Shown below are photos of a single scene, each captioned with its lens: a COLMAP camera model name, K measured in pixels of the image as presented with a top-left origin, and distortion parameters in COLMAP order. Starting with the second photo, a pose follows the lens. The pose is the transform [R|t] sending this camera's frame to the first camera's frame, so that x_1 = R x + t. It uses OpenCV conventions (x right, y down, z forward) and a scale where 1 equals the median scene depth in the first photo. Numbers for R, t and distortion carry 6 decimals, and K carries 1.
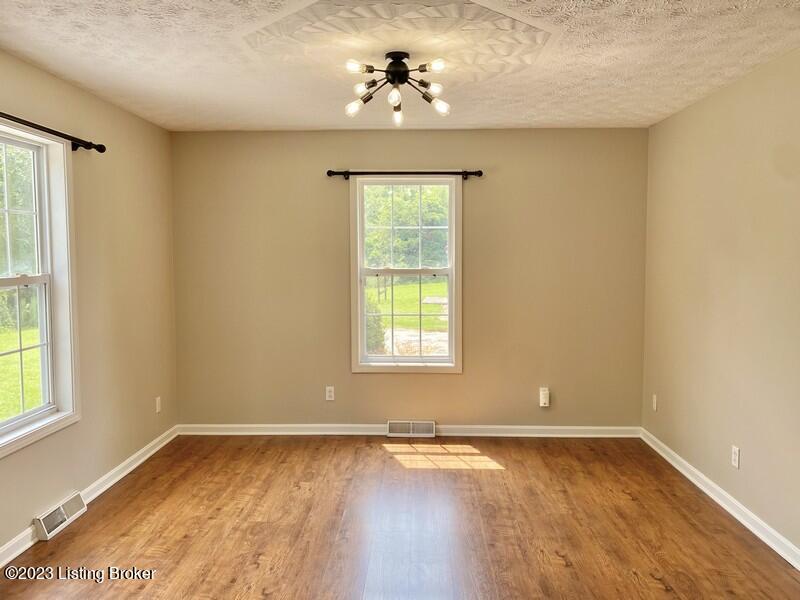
lens RADIAL K [[618.6, 0, 400.0], [0, 618.6, 300.0], [0, 0, 1]] dist [0.031028, -0.000801]
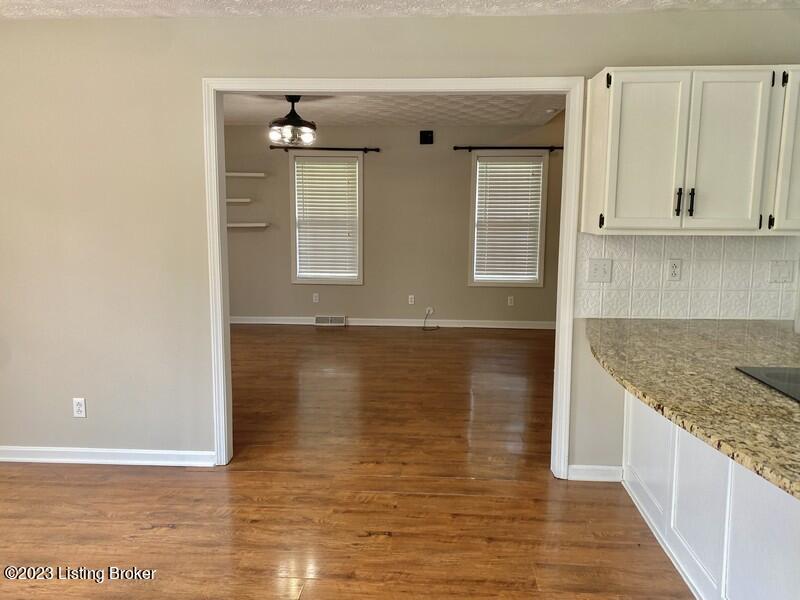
lens RADIAL K [[618.6, 0, 400.0], [0, 618.6, 300.0], [0, 0, 1]] dist [0.031028, -0.000801]
pose [[0.026534, -0.140531, 0.989721, -0.512126], [0.052893, 0.988880, 0.138994, -0.048636], [-0.998248, 0.048661, 0.033672, 0.491380]]
